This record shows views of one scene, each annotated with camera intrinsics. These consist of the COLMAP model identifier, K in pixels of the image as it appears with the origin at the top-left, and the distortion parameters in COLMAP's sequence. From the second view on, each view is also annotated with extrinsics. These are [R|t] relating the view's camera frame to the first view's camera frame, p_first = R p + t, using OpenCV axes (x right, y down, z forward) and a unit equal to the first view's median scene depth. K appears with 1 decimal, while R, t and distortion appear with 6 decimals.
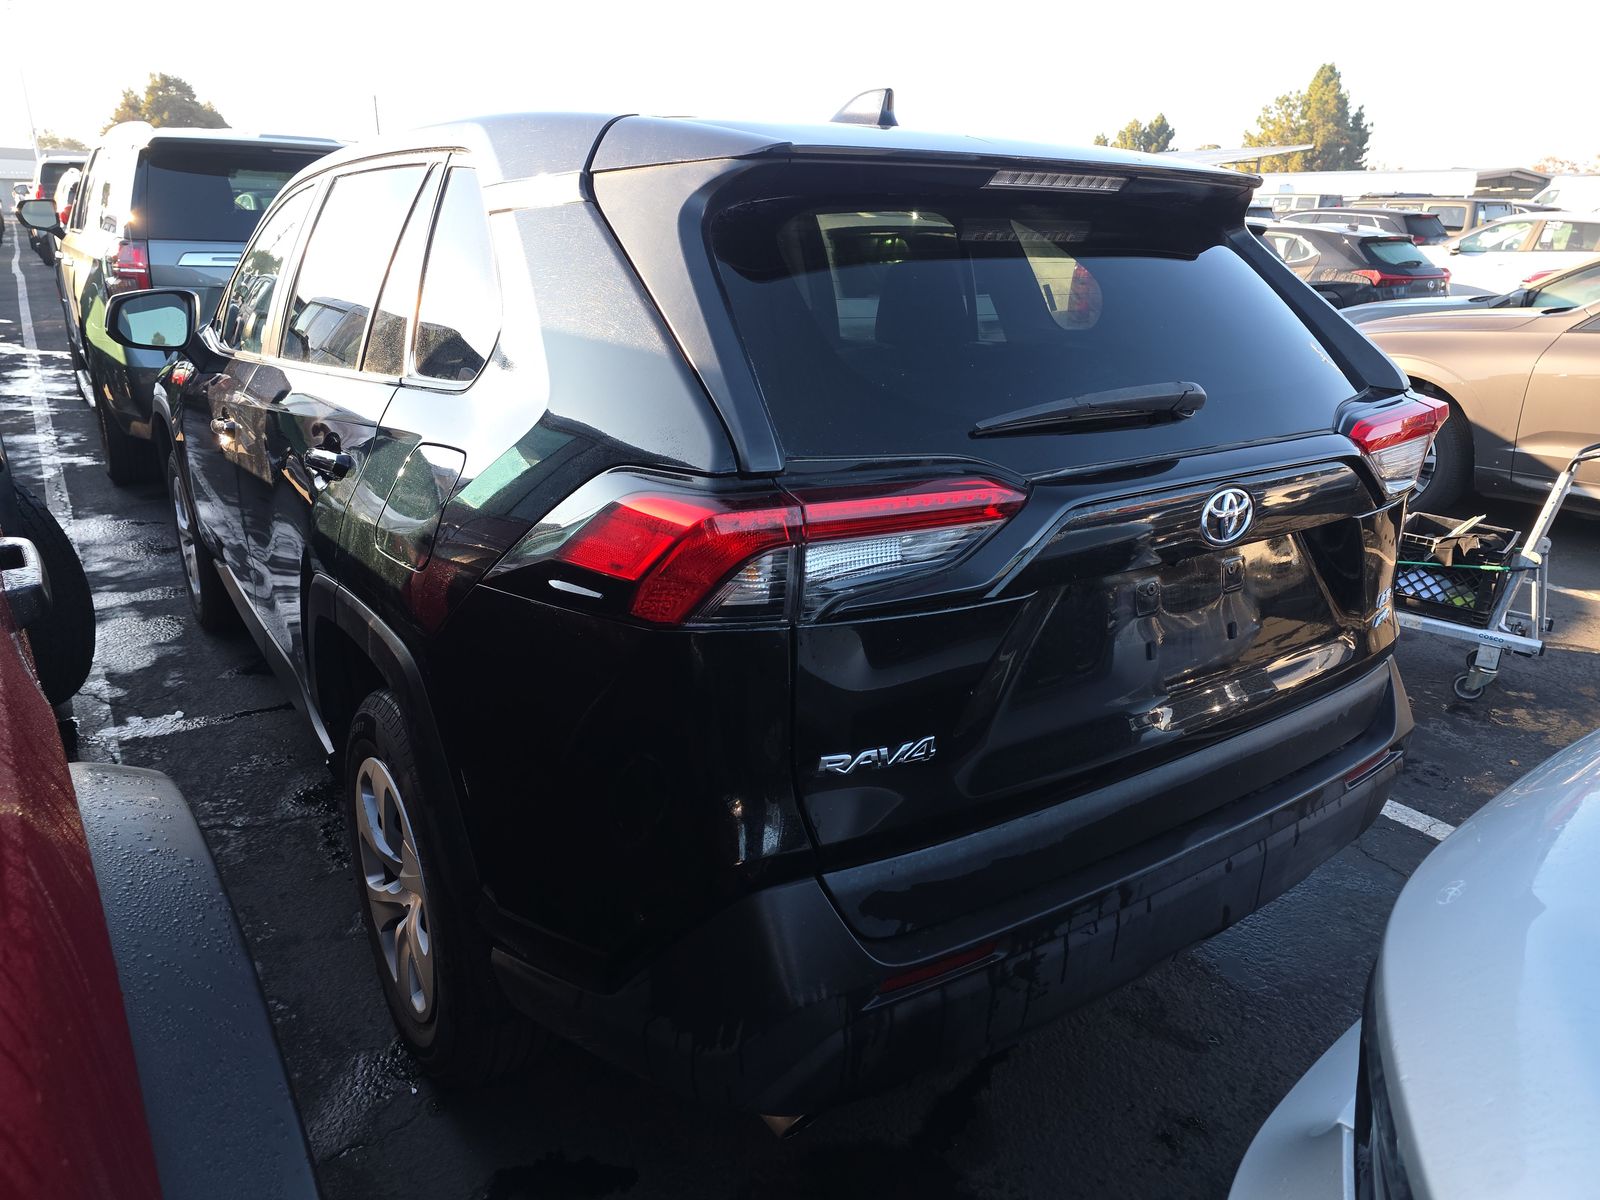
lens RADIAL K [[1052.8, 0, 800.0], [0, 1052.8, 600.0], [0, 0, 1]] dist [0.052089, -0.039188]
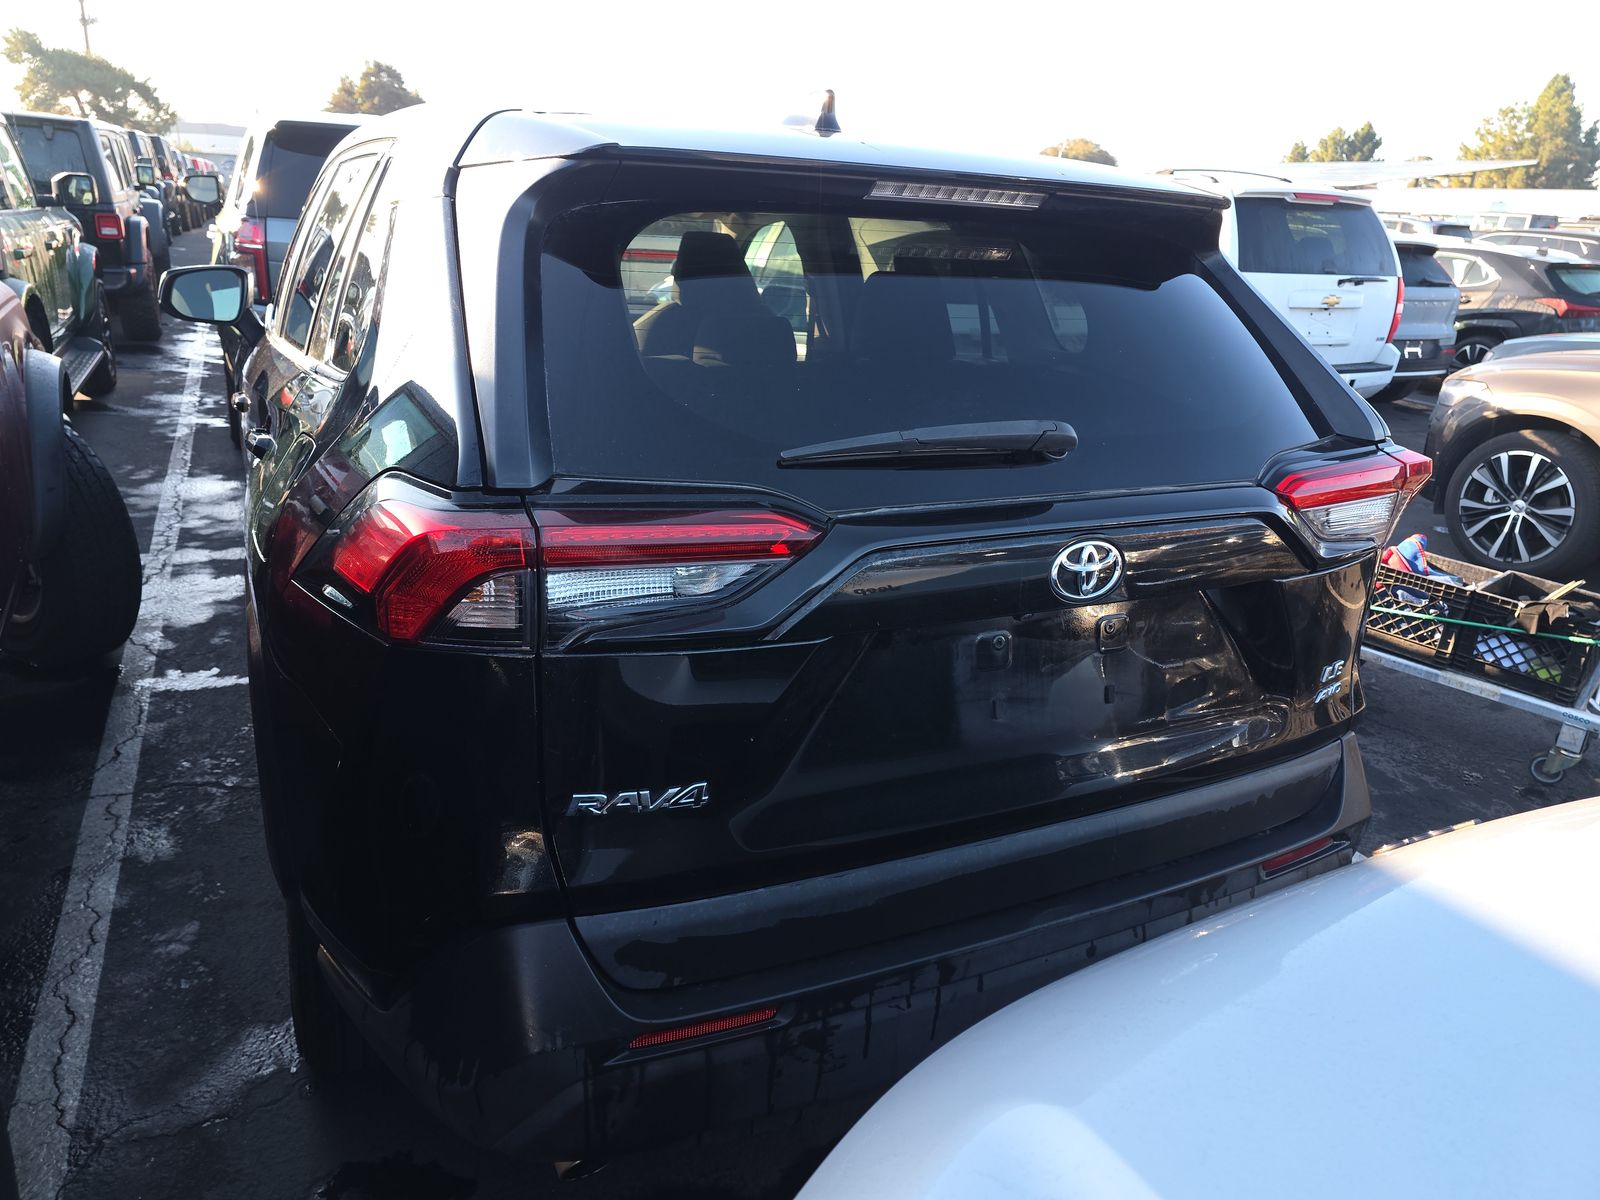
lens RADIAL K [[1053.1, 0, 839.2], [0, 1053.1, 600.1], [0, 0, 1]] dist [0.047097, -0.036730]
pose [[0.989028, 0.082105, -0.122812, 0.224471], [-0.081750, 0.996621, 0.007931, -0.032024], [0.123048, 0.002196, 0.992398, 0.055634]]
